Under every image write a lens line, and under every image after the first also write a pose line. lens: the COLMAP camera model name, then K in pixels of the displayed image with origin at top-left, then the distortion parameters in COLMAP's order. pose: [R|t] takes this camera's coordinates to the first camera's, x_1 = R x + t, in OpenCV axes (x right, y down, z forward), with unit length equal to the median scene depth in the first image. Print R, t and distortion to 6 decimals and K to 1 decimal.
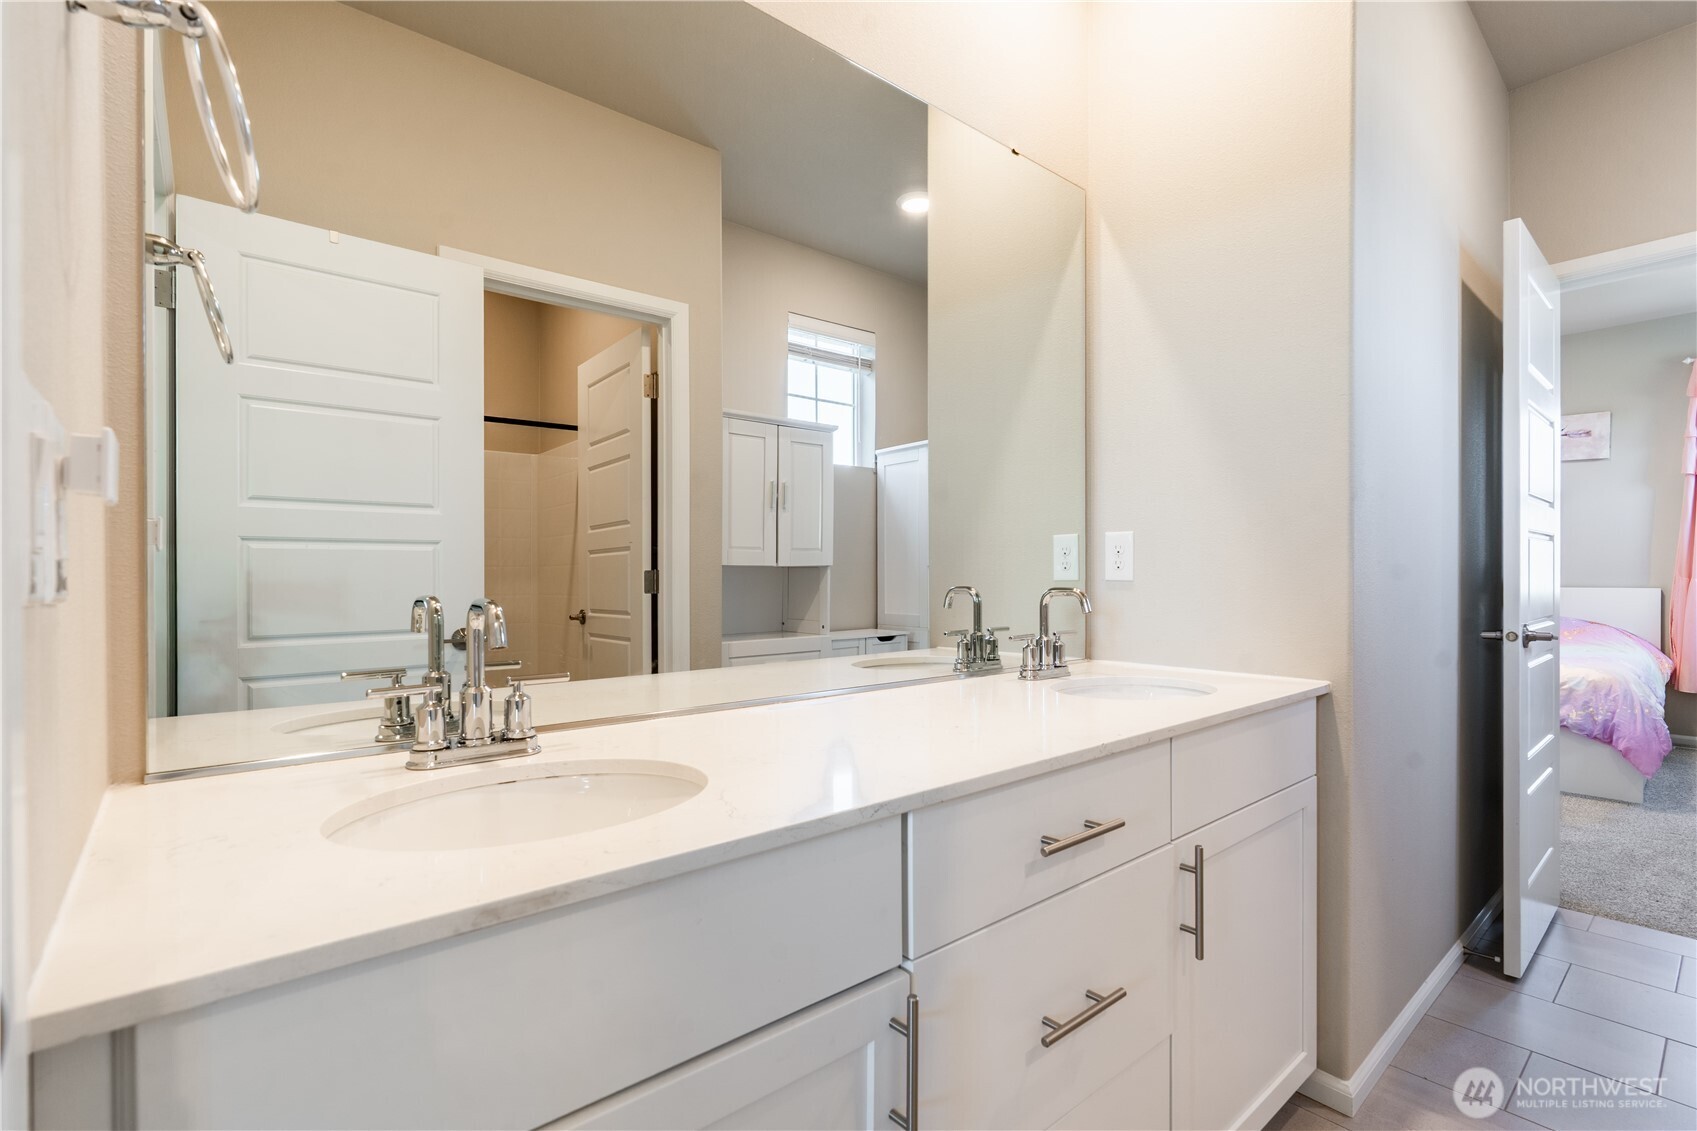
lens RADIAL K [[771.5, 0, 848.5], [0, 771.5, 565.5], [0, 0, 1]] dist [0.000682, 0.001258]
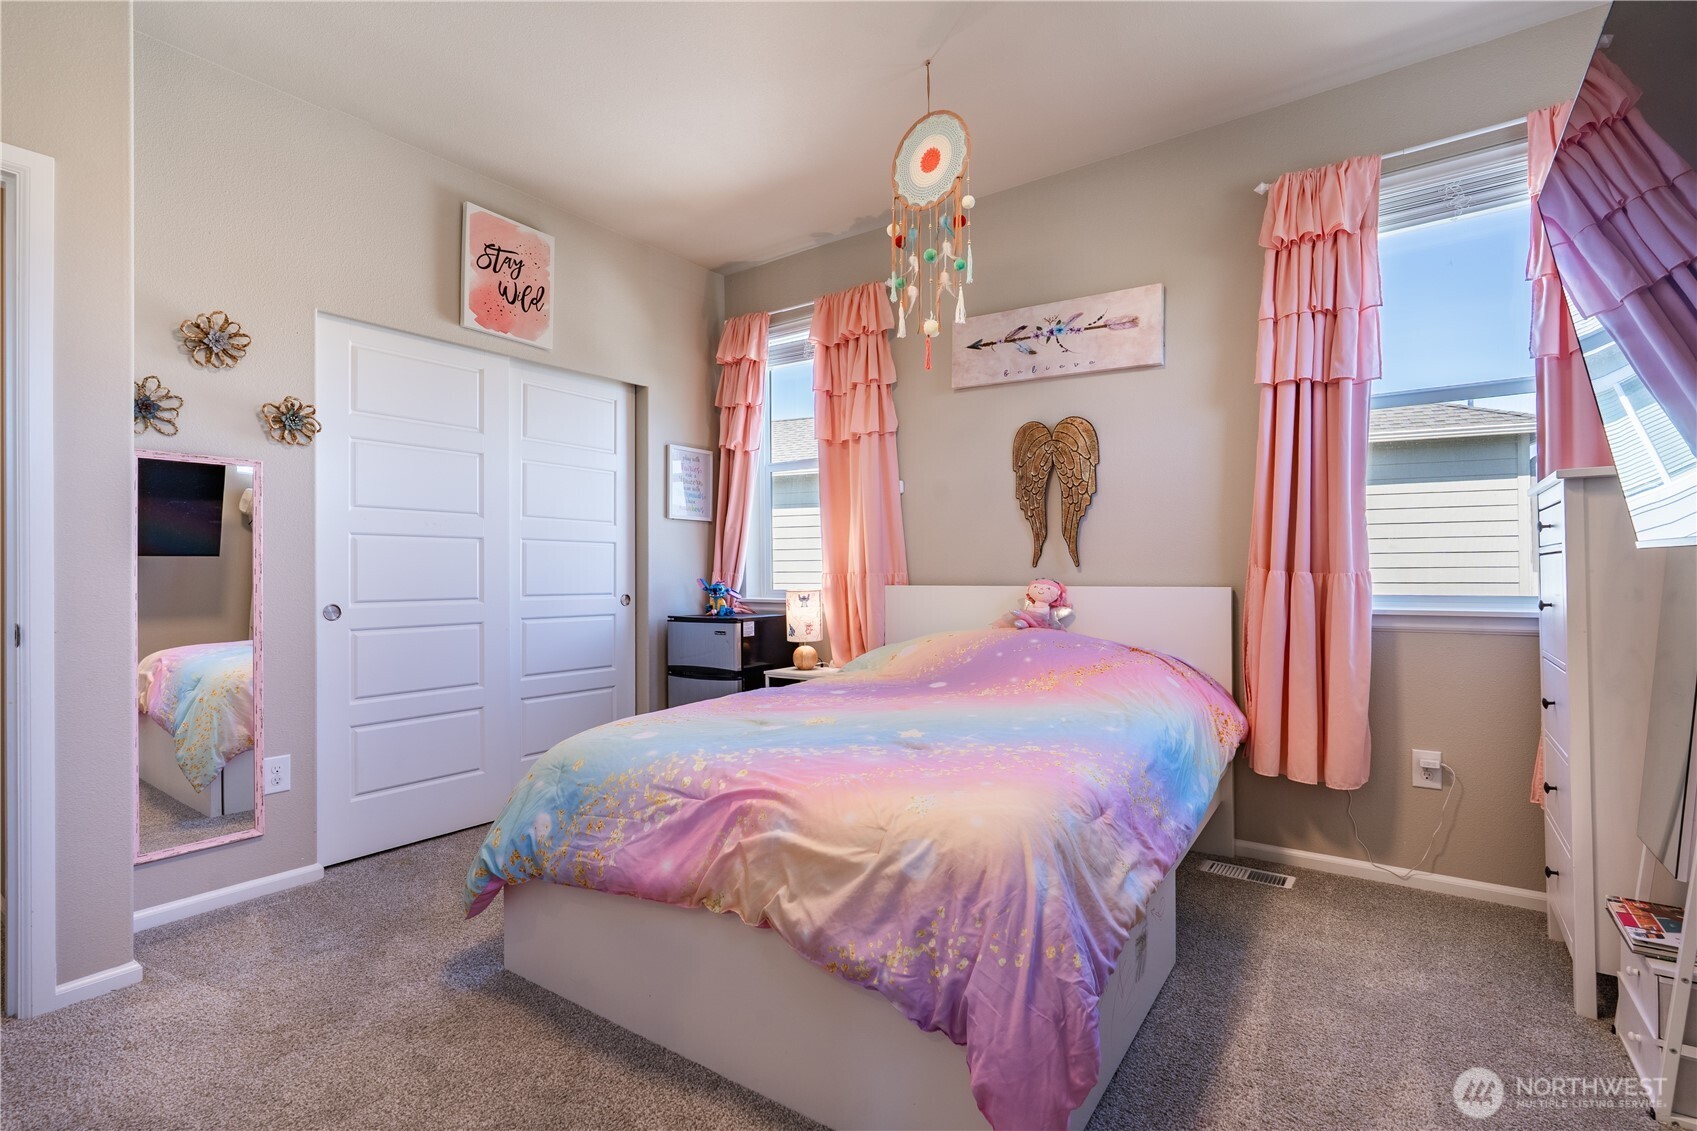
lens RADIAL K [[782.2, 0, 840.0], [0, 782.2, 548.3], [0, 0, 1]] dist [0.000930, 0.001973]
pose [[0.973425, 0.002525, 0.228994, 0.657780], [0.001335, 0.999860, -0.016700, 0.010502], [-0.229004, 0.016562, 0.973285, 0.519217]]
